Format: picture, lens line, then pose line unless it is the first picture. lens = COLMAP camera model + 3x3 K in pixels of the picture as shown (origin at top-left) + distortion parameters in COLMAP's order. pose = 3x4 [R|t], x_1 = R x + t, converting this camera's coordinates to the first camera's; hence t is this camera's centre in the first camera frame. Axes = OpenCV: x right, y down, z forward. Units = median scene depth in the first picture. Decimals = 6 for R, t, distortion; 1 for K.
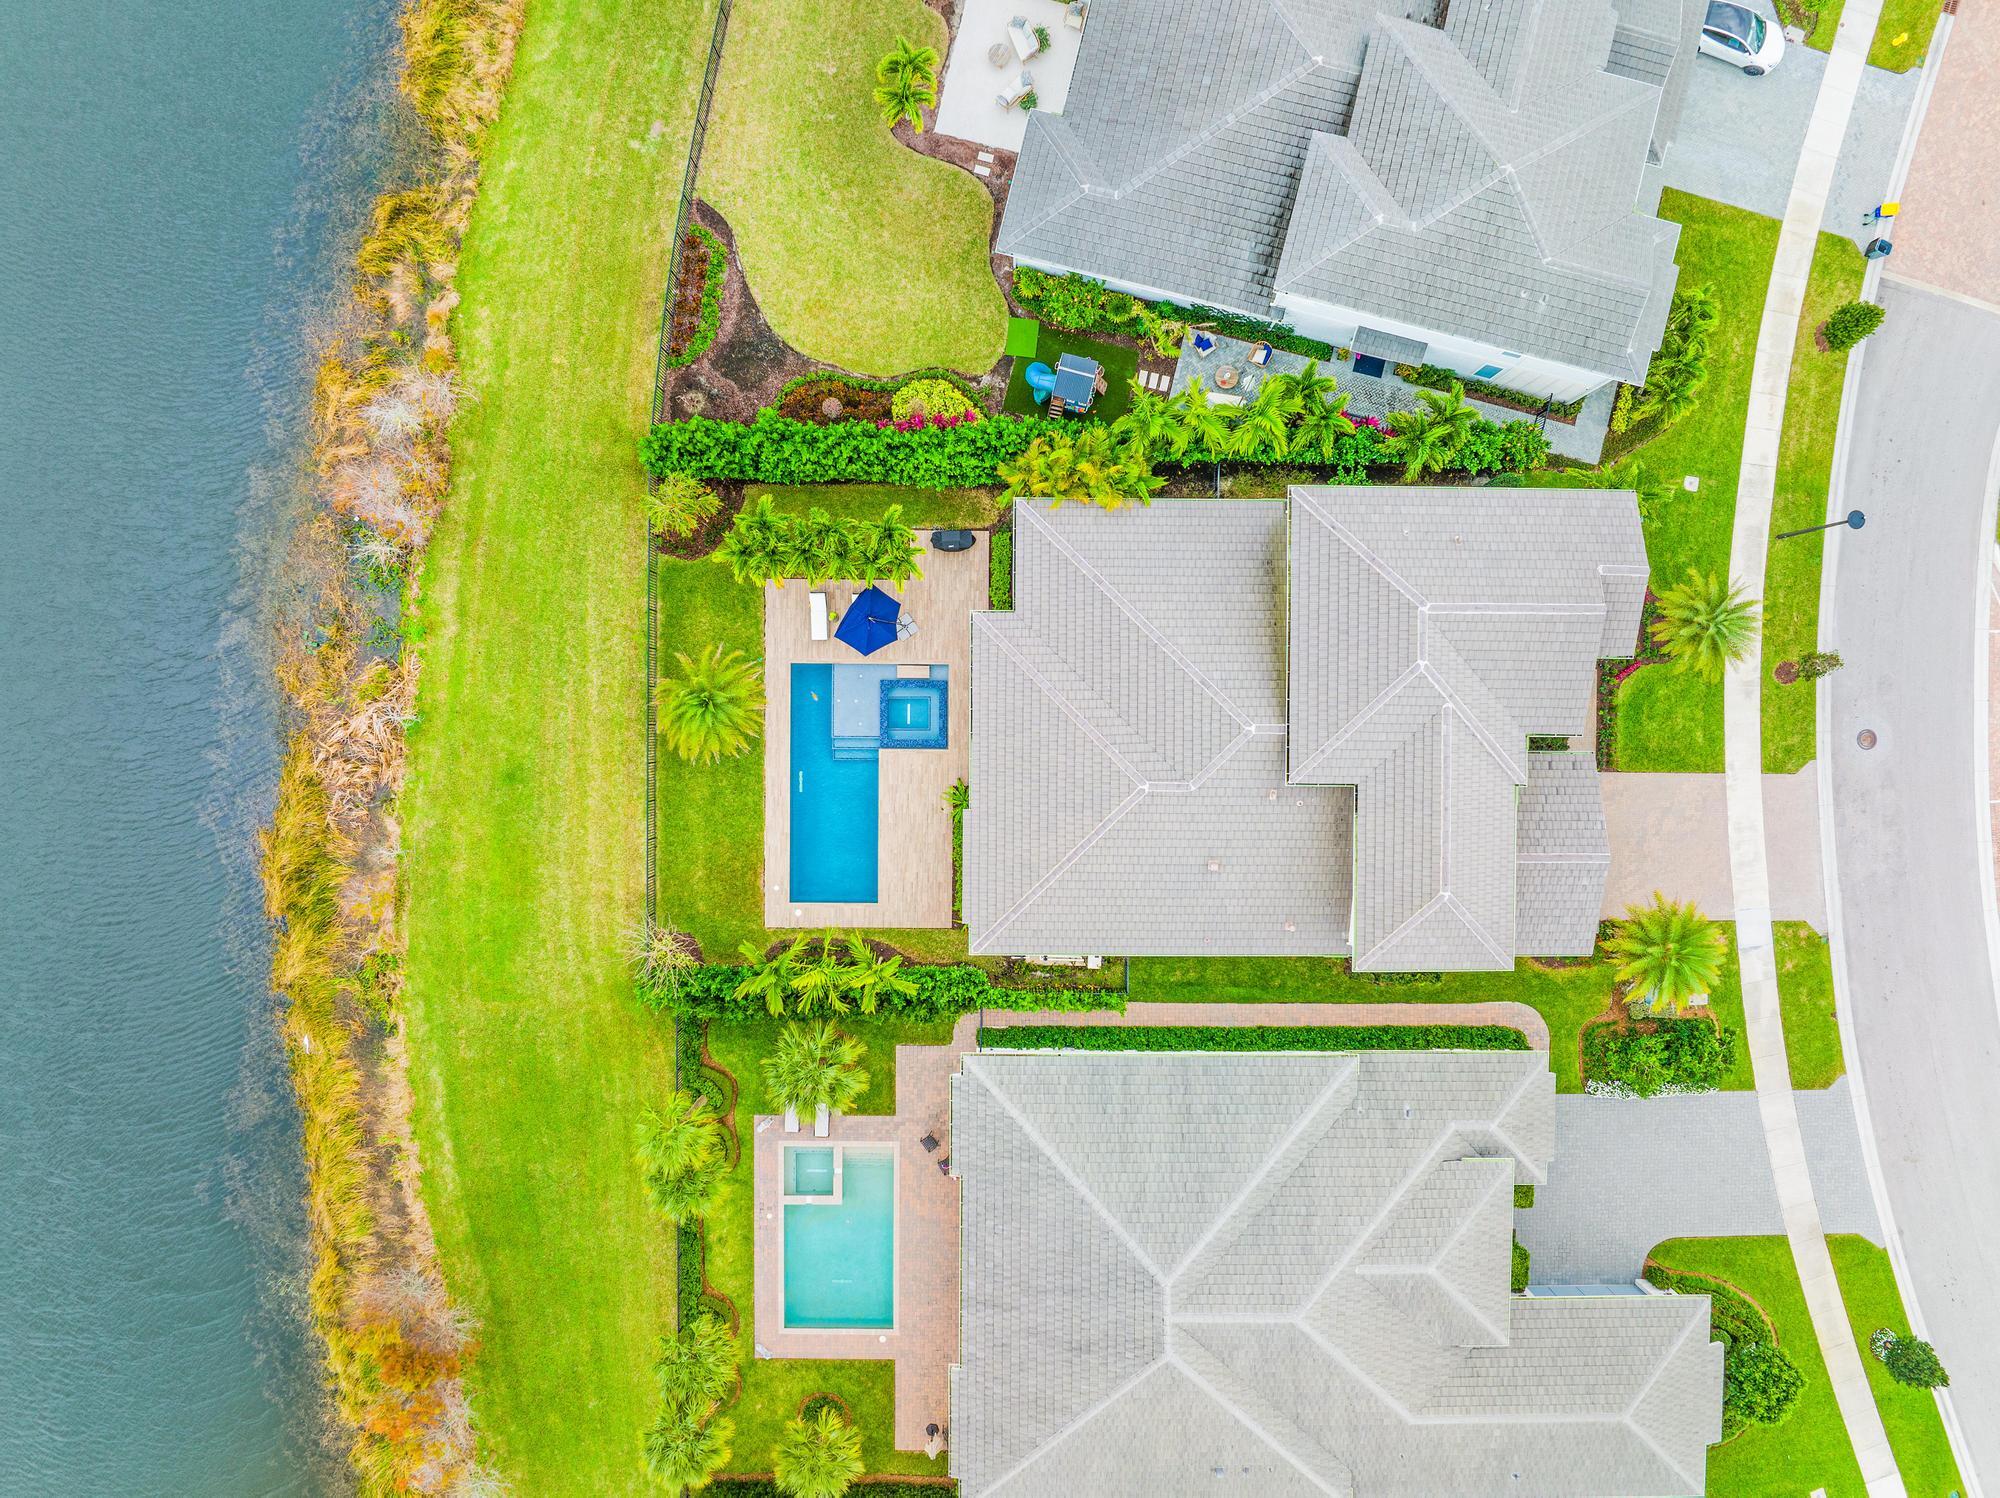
lens RADIAL K [[1412.9, 0, 1008.4], [0, 1412.9, 744.5], [0, 0, 1]] dist [-0.045428, -0.001880]
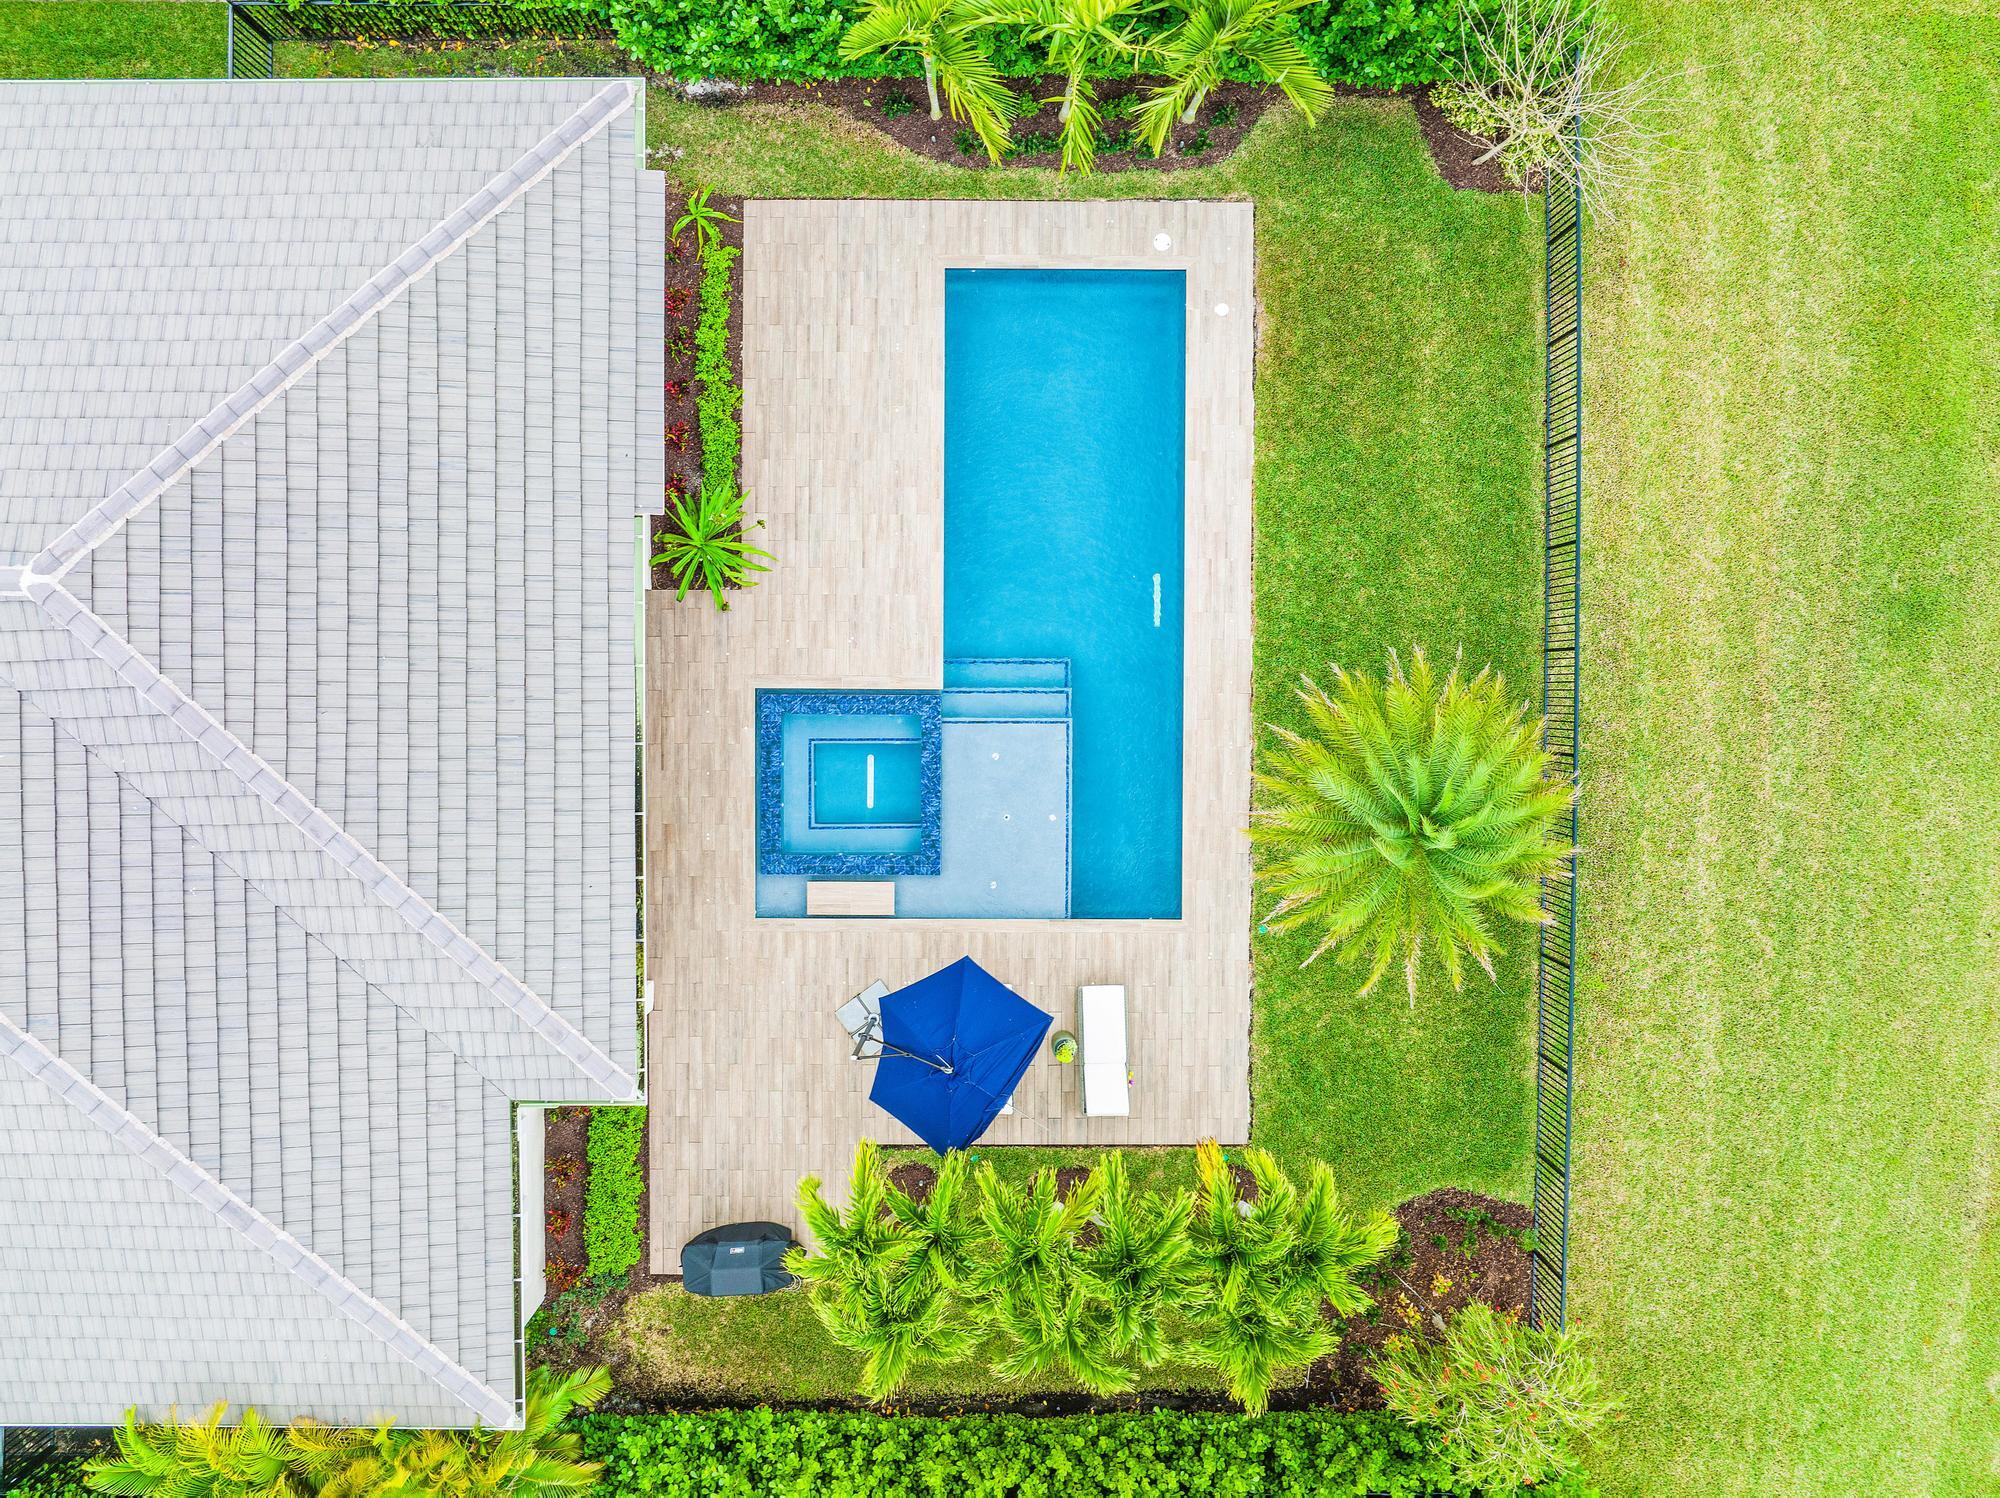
lens RADIAL K [[1412.9, 0, 1008.0], [0, 1412.9, 746.1], [0, 0, 1]] dist [-0.045428, -0.001880]
pose [[-0.999933, 0.005287, -0.010278, -0.105377], [-0.004729, -0.998553, -0.053572, 0.008025], [-0.010547, -0.053520, 0.998511, 0.634873]]
